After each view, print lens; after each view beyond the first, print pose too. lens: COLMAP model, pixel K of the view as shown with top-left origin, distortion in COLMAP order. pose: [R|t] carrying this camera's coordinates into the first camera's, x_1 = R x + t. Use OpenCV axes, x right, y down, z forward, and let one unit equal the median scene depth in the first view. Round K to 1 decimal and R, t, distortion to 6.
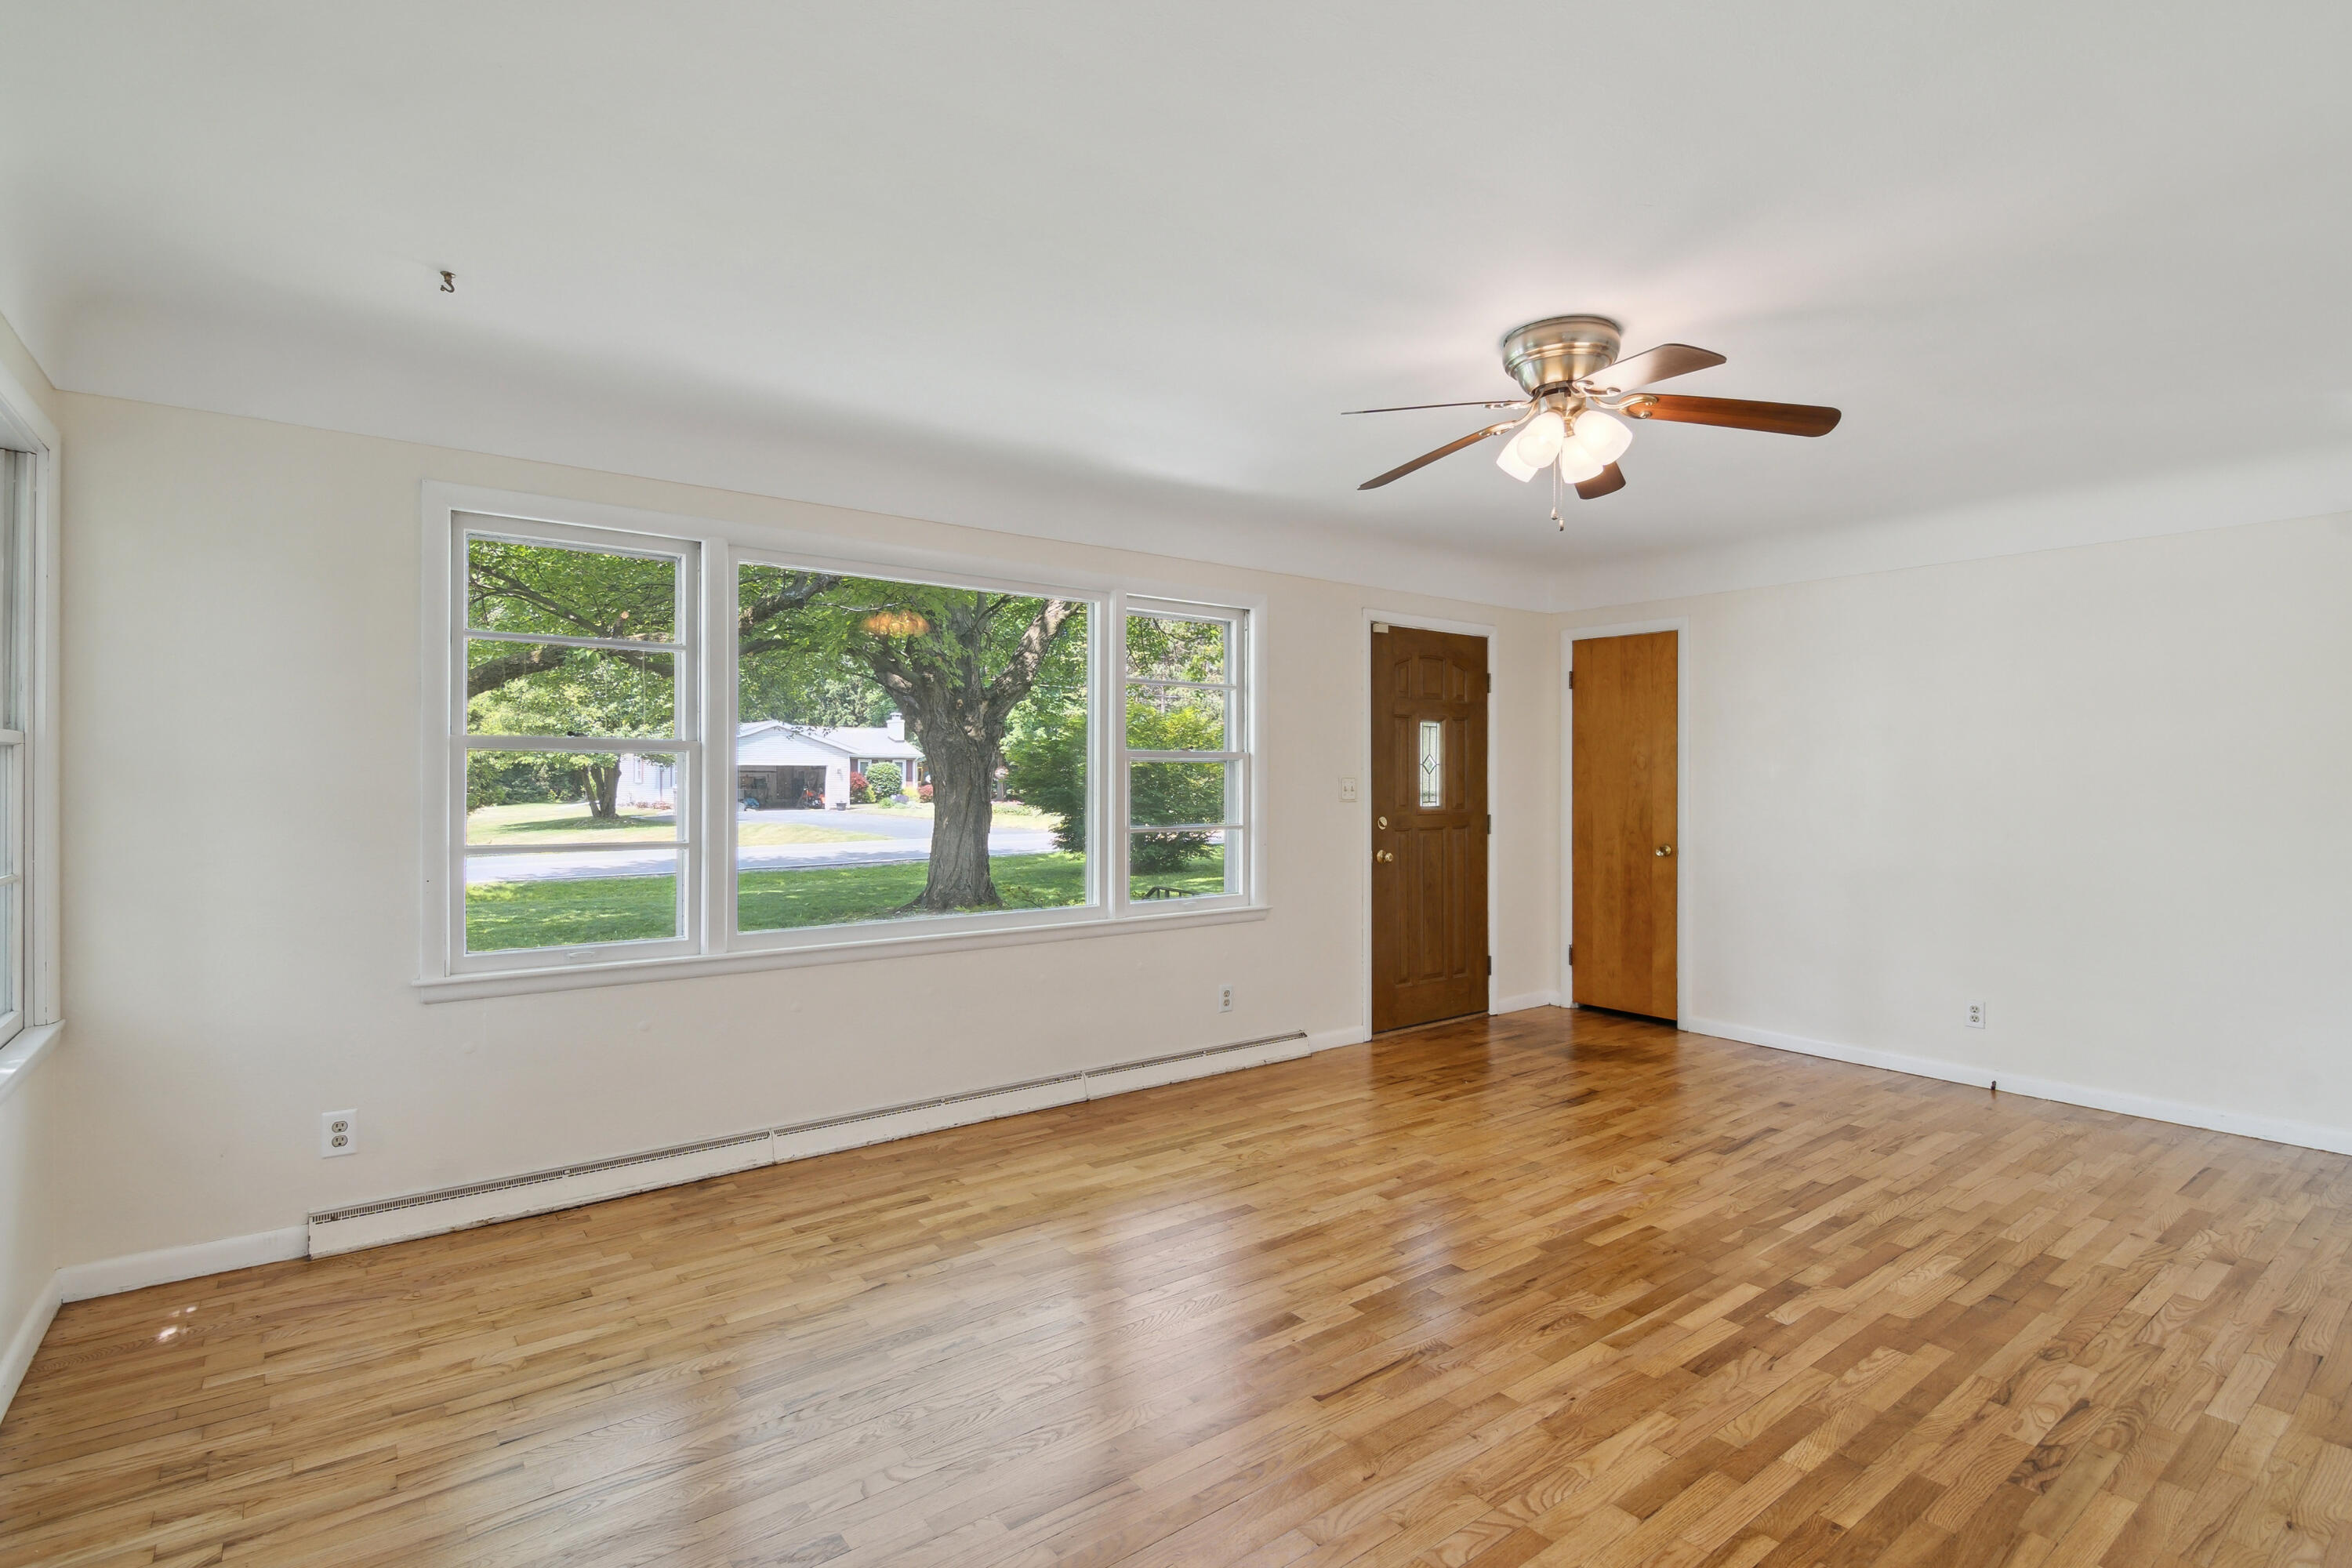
lens RADIAL K [[1119.9, 0, 1176.0], [0, 1119.9, 784.0], [0, 0, 1]] dist [0.002246, -0.013516]
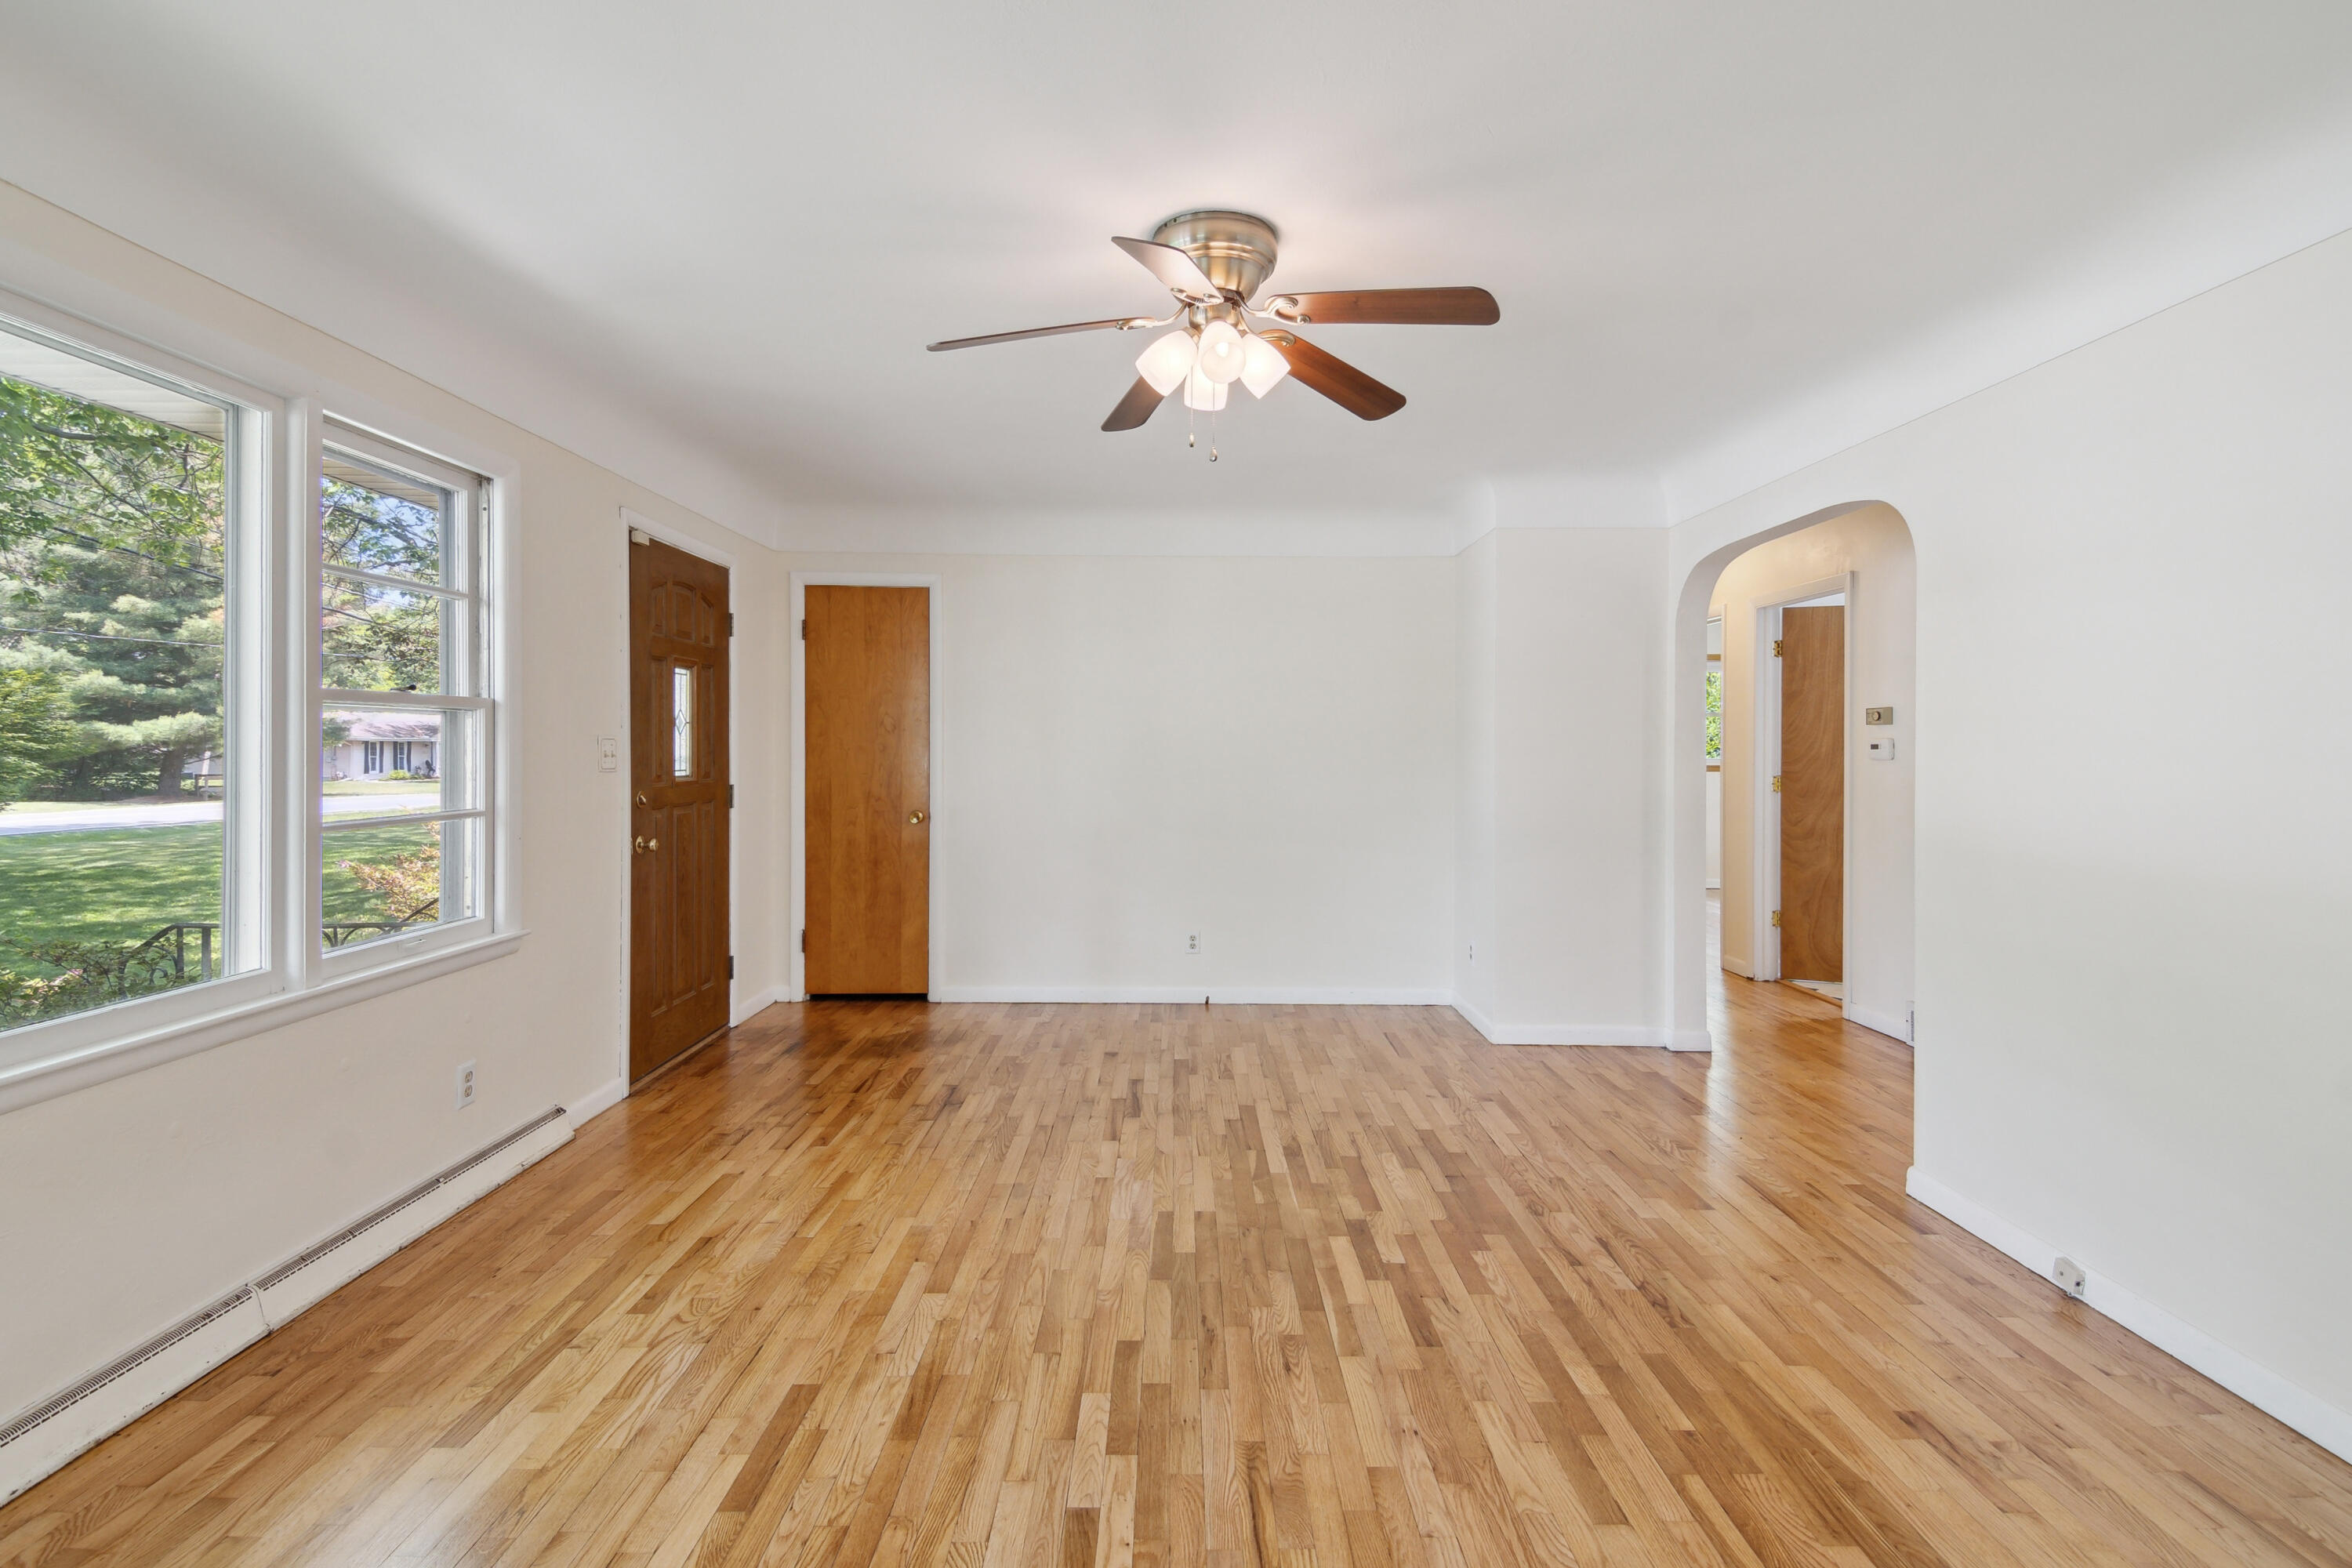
lens RADIAL K [[1124.1, 0, 1173.0], [0, 1124.1, 754.2], [0, 0, 1]] dist [0.057142, -0.038257]
pose [[0.600464, -0.005627, 0.799632, -0.250692], [0.001877, 0.999982, 0.005627, 0.001236], [-0.799650, -0.001878, 0.600464, 0.311973]]
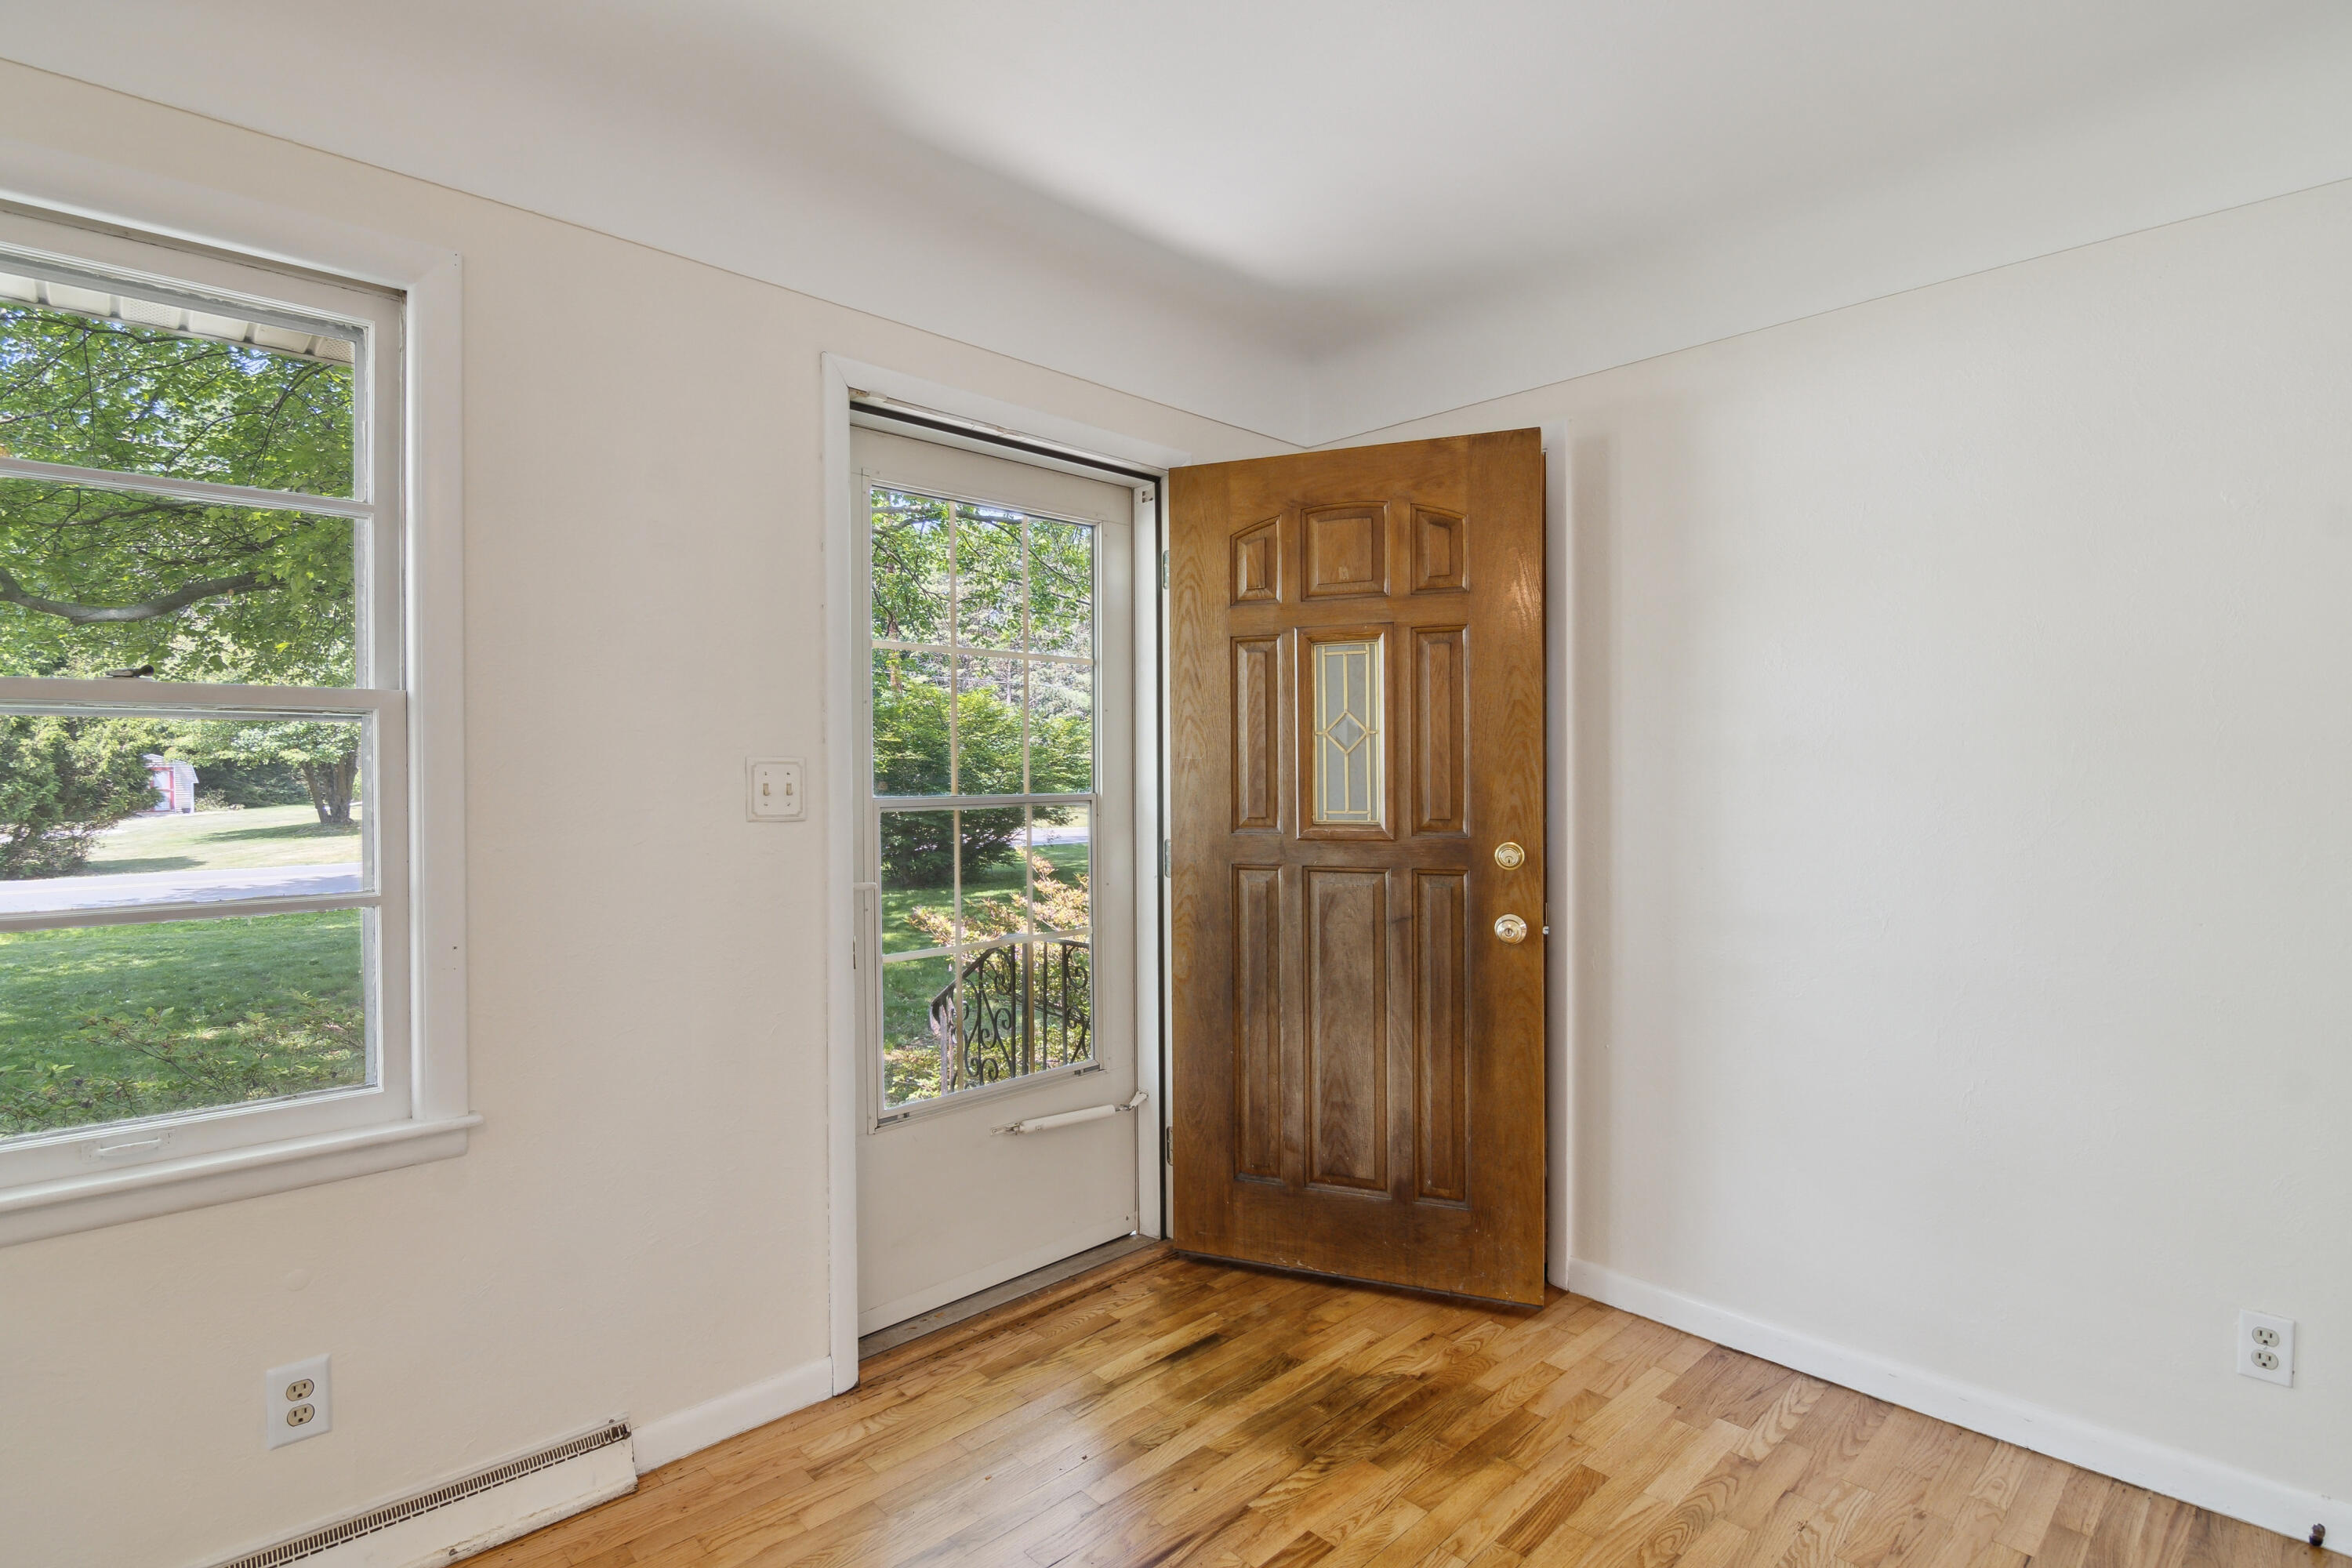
lens RADIAL K [[1119.9, 0, 1176.0], [0, 1119.9, 784.0], [0, 0, 1]] dist [0.002246, -0.013516]
pose [[0.992067, -0.005018, 0.125607, 0.289839], [0.004735, 0.999986, 0.002553, 0.002503], [-0.125618, -0.001938, 0.992077, 0.677286]]
